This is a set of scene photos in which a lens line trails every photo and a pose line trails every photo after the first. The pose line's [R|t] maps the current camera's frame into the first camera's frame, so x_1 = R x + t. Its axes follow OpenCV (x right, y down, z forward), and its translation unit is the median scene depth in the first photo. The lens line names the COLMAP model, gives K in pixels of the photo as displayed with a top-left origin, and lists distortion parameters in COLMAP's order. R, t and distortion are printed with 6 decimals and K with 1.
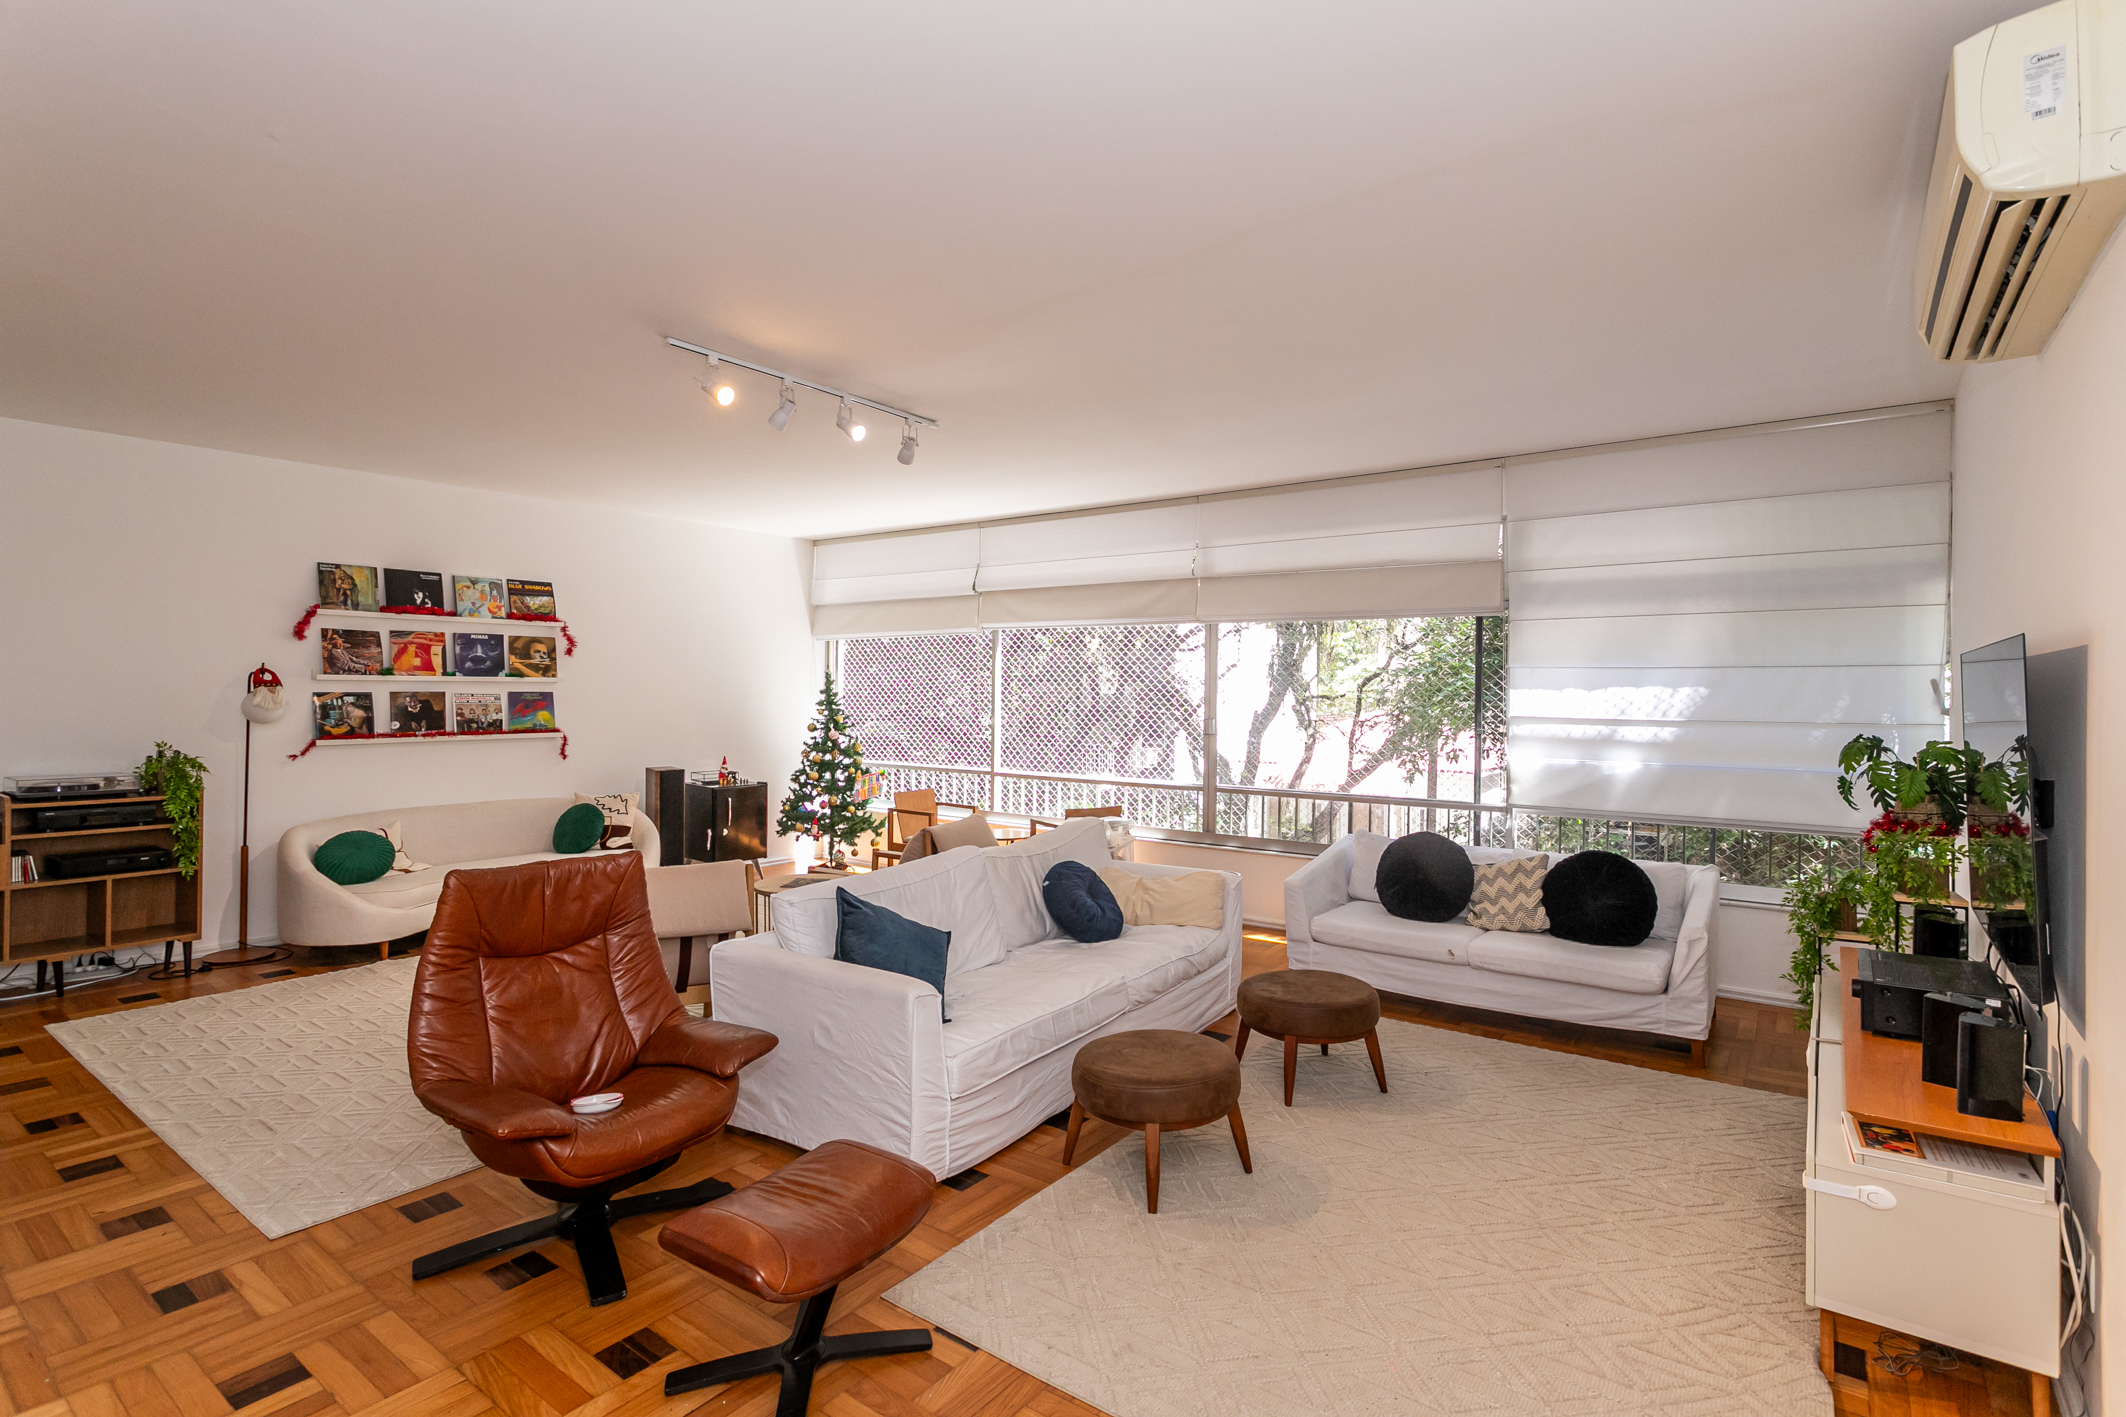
lens RADIAL K [[1019.4, 0, 1062.9], [0, 1019.4, 697.0], [0, 0, 1]] dist [0.002206, 0.001827]
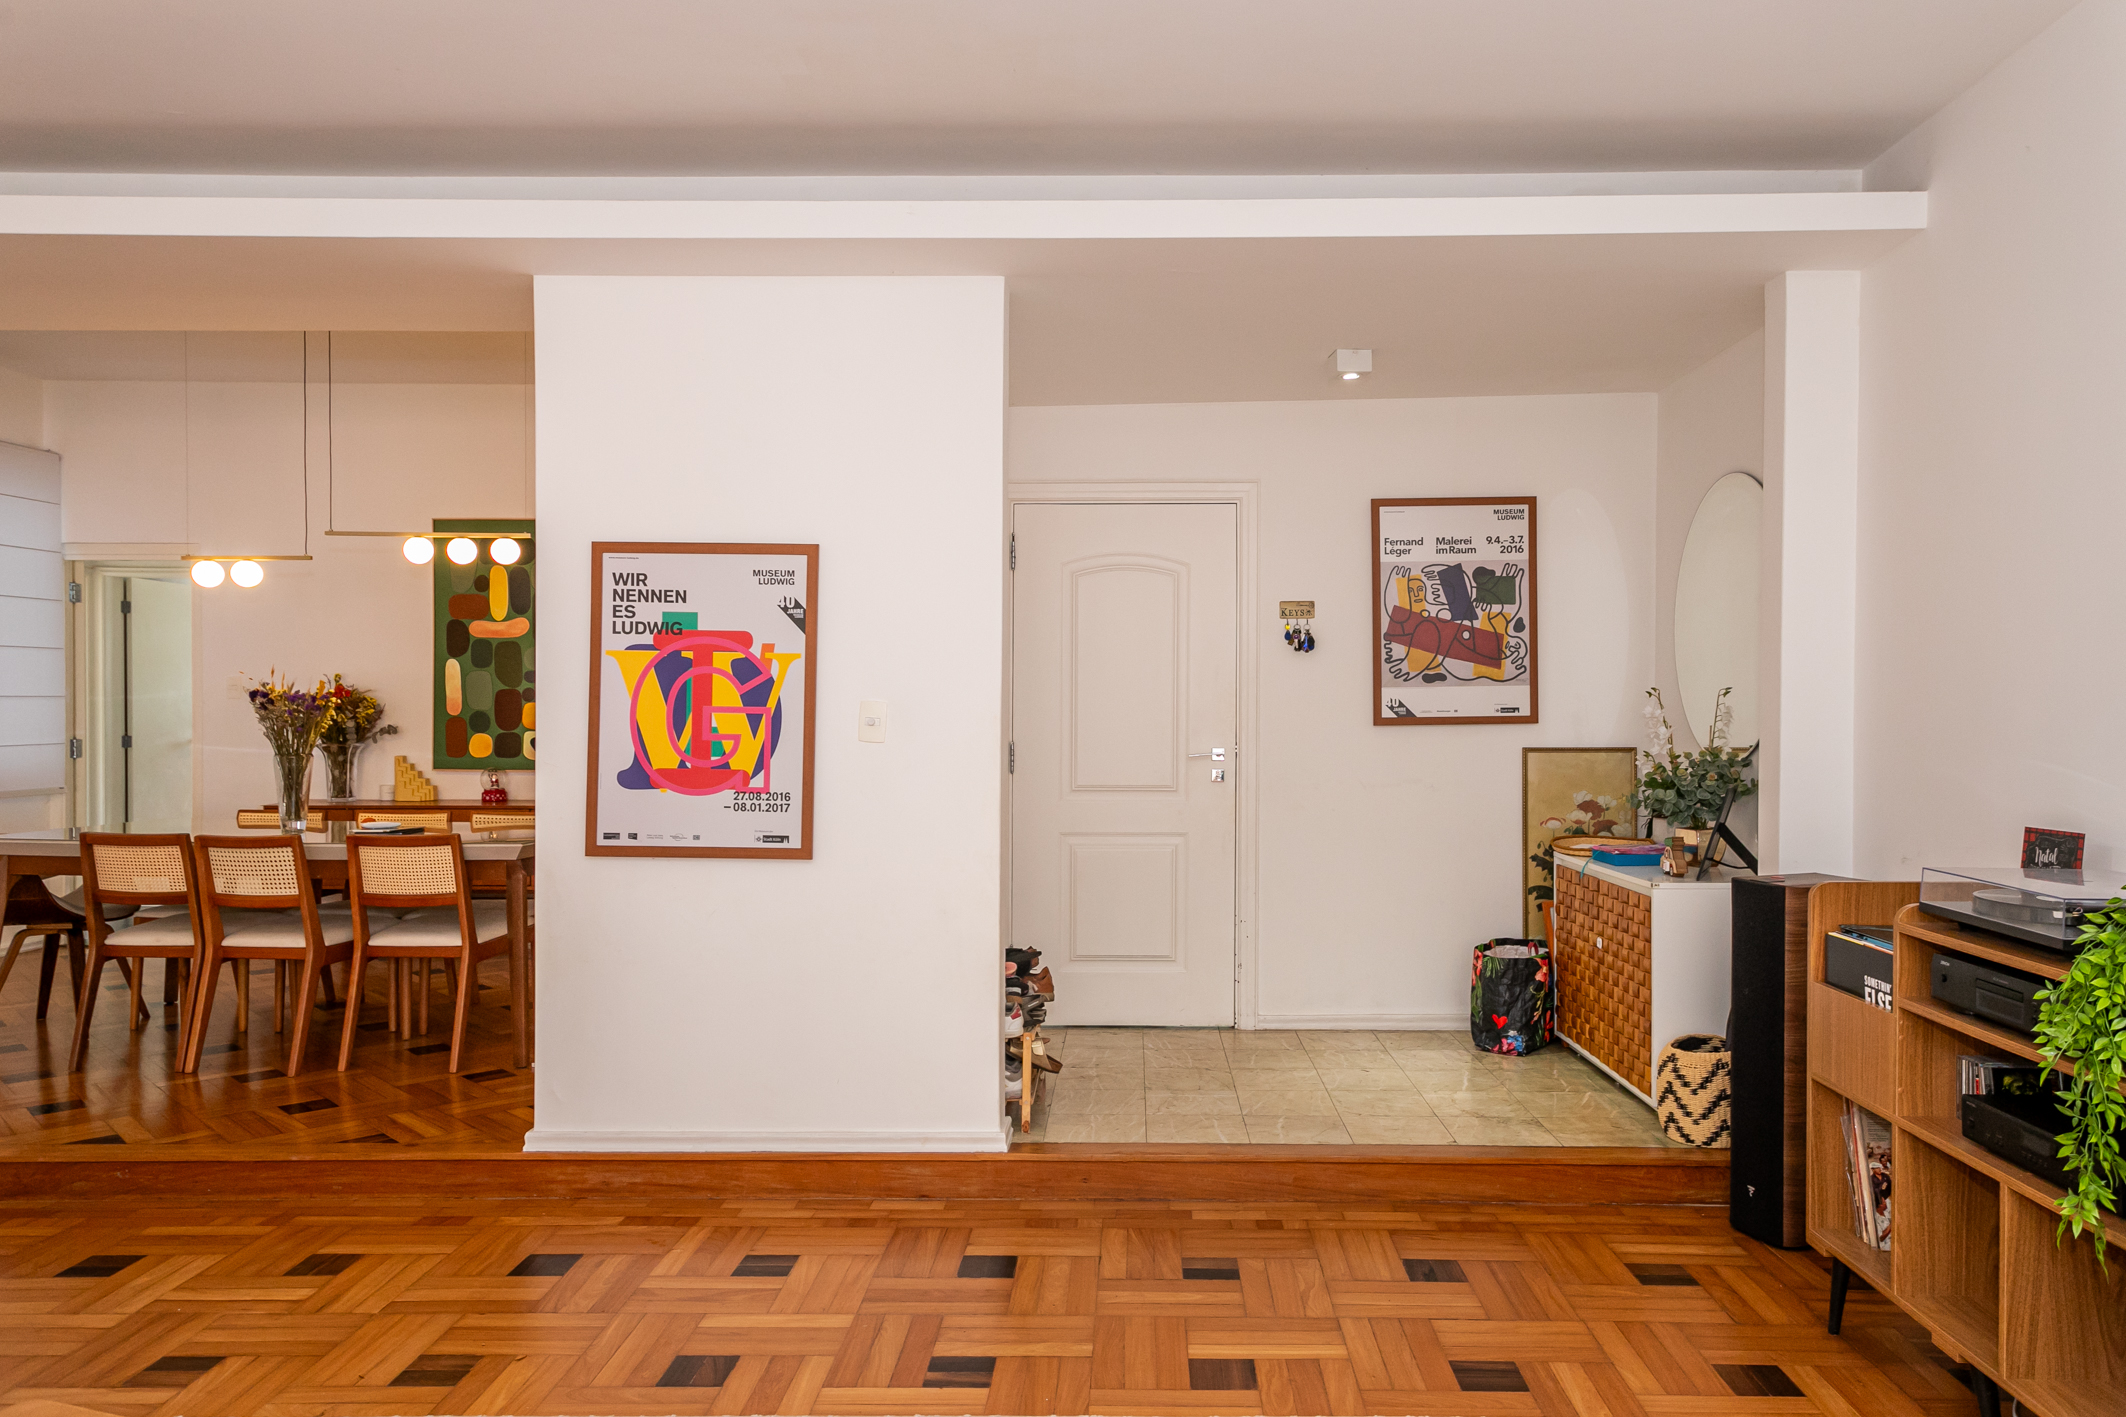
lens RADIAL K [[1459.7, 0, 1119.2], [0, 1459.7, 724.1], [0, 0, 1]] dist [0.026364, 0.001831]
pose [[-0.814066, -0.000399, -0.580773, -0.326185], [-0.010061, 0.999859, 0.013416, 0.015411], [0.580686, 0.016765, -0.813955, 1.008236]]
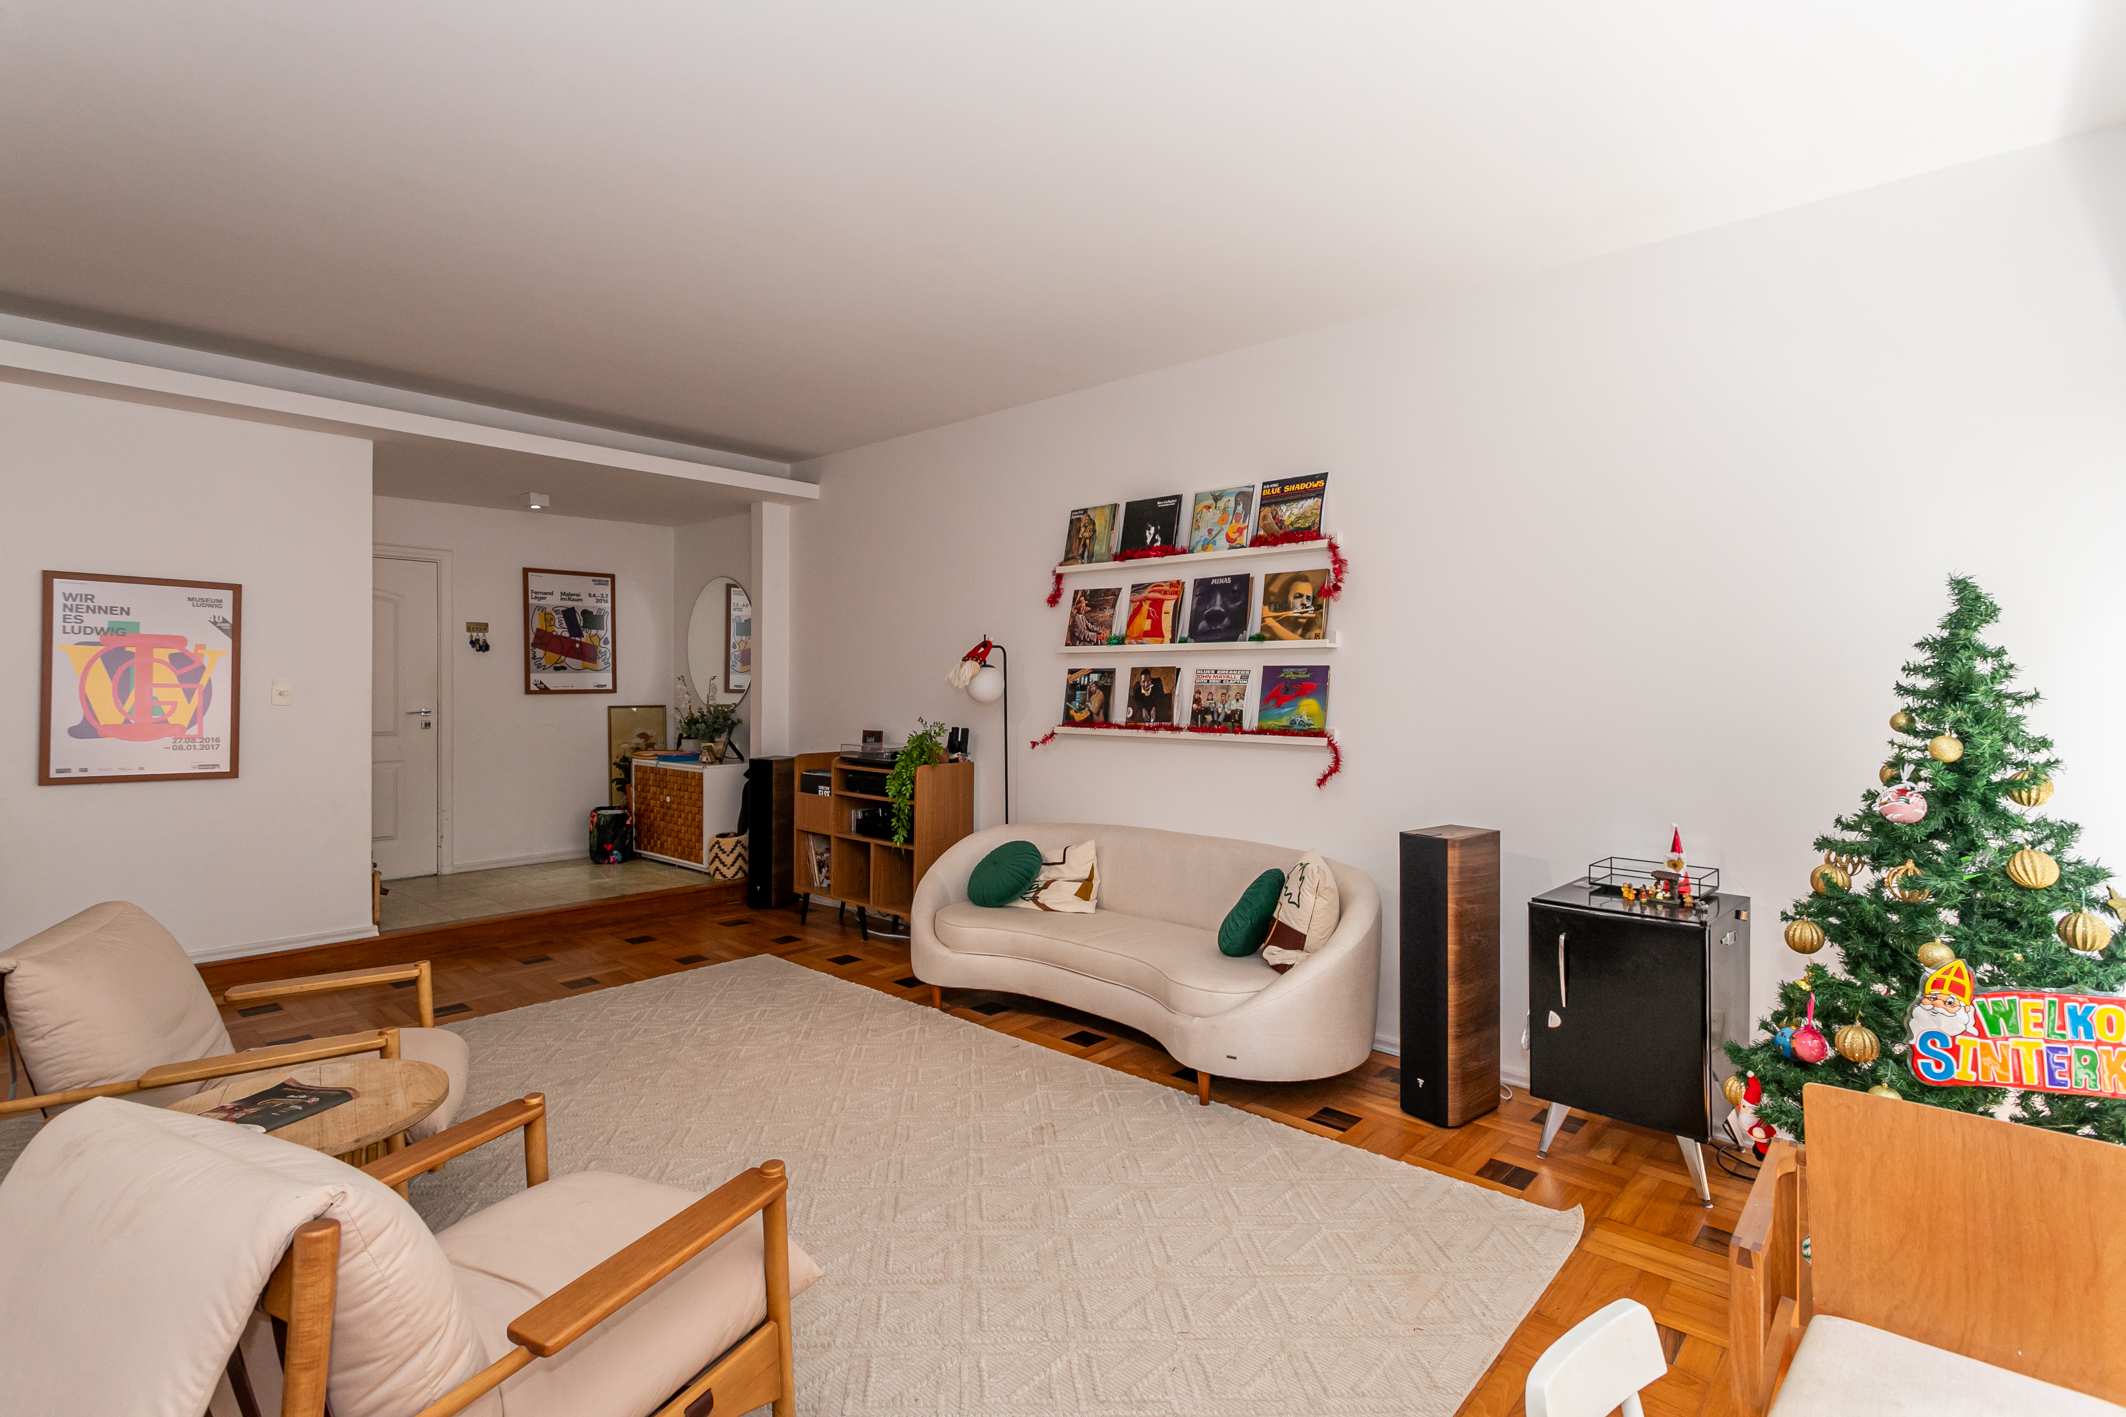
lens RADIAL K [[1019.4, 0, 1062.9], [0, 1019.4, 697.0], [0, 0, 1]] dist [0.002206, 0.001827]
pose [[-0.097884, 0.004799, -0.995186, 0.089261], [-0.015820, 0.999855, 0.006378, 0.013016], [0.995072, 0.016368, -0.097794, 1.065518]]
